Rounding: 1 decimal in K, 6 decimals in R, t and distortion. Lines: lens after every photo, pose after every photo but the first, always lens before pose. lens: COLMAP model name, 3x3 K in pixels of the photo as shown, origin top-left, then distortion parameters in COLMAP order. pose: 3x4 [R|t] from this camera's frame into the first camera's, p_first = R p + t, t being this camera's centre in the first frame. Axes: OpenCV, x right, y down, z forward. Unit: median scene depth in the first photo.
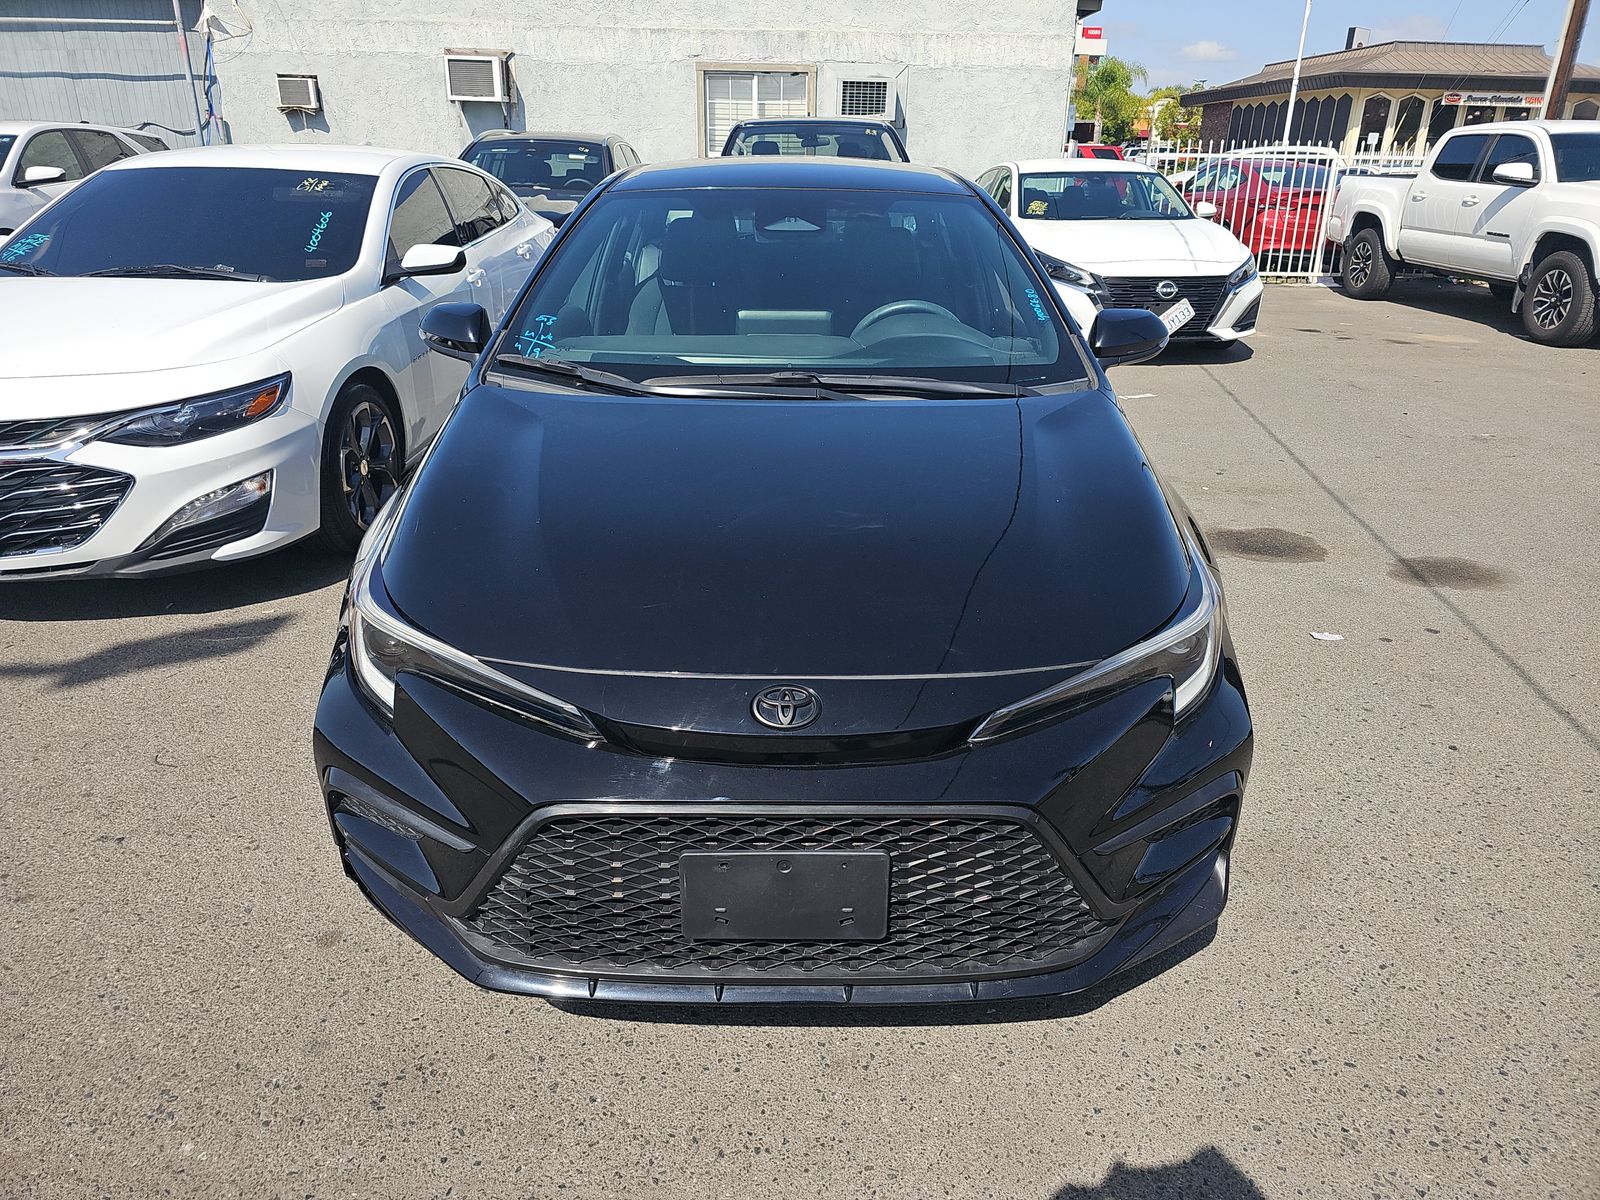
lens RADIAL K [[1054.3, 0, 811.8], [0, 1054.3, 587.8], [0, 0, 1]] dist [0.024031, -0.020478]
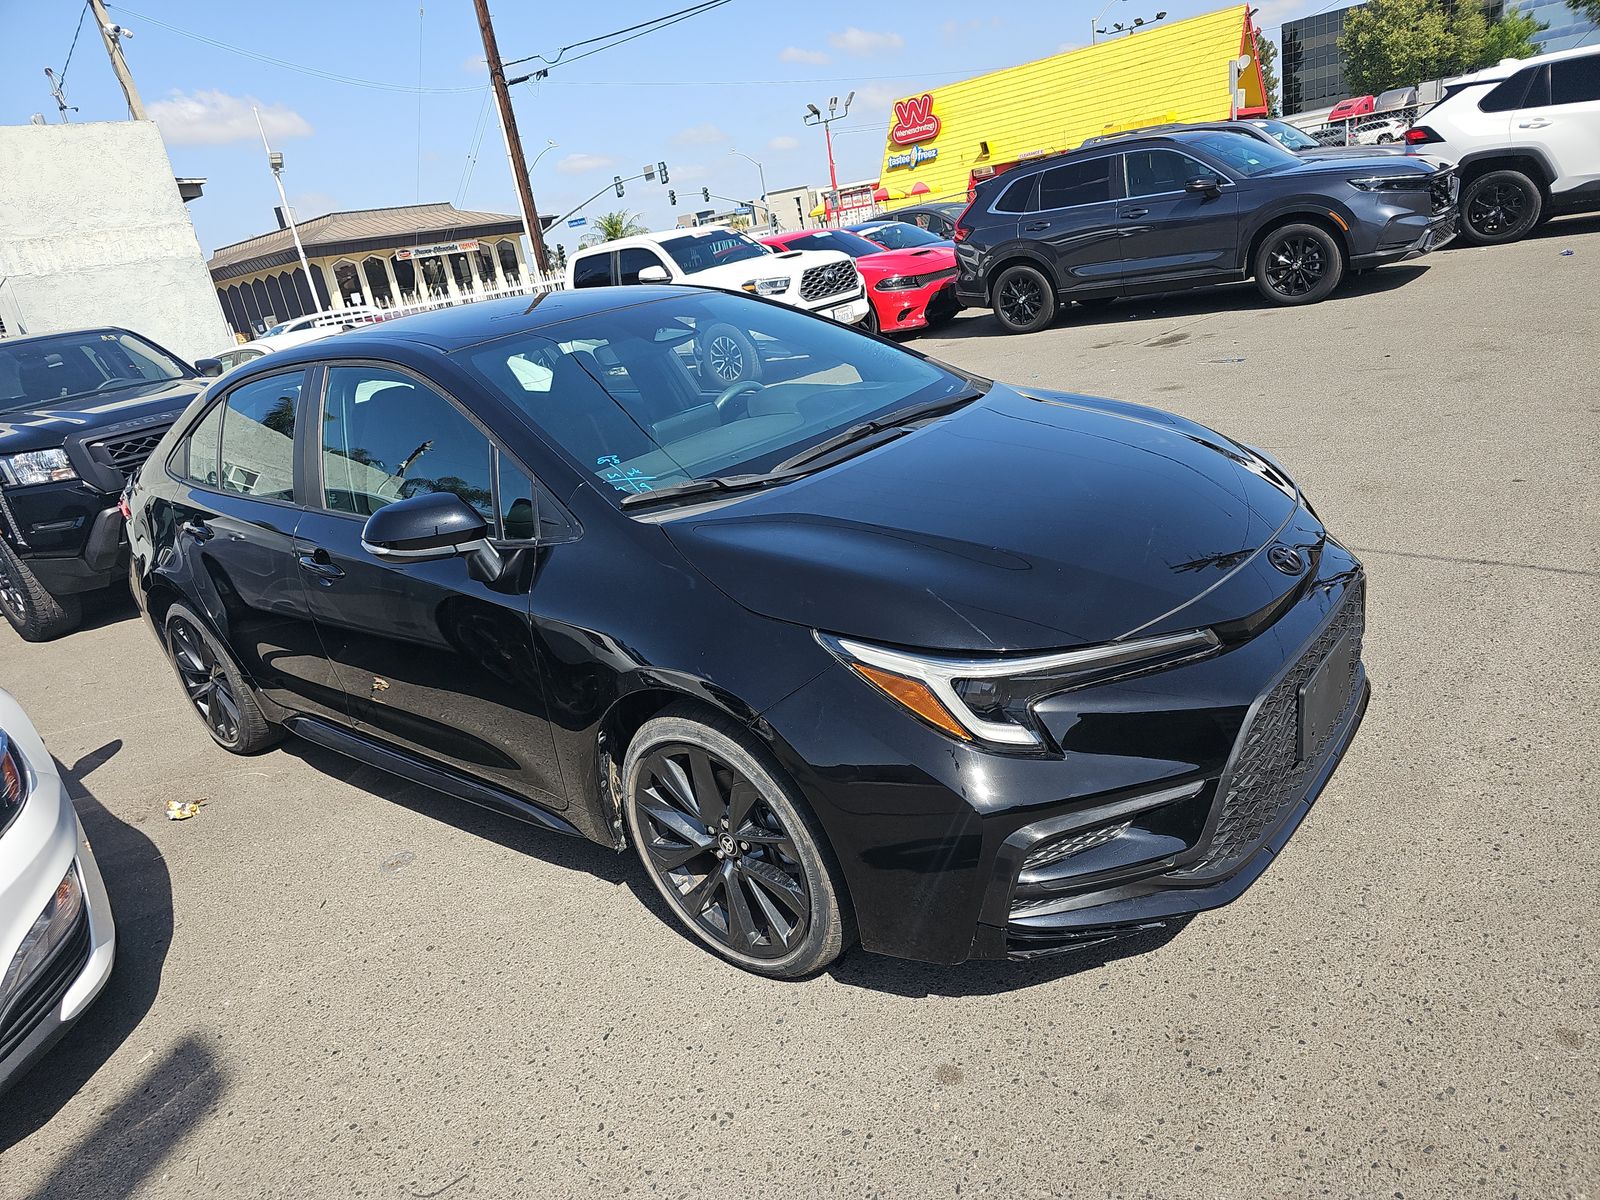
lens RADIAL K [[1054.3, 0, 816.1], [0, 1054.3, 606.8], [0, 0, 1]] dist [0.024031, -0.020478]
pose [[0.640142, -0.367713, 0.674540, -0.284440], [0.448324, 0.891808, 0.060691, -0.039622], [-0.623878, 0.263561, 0.735739, 0.082320]]
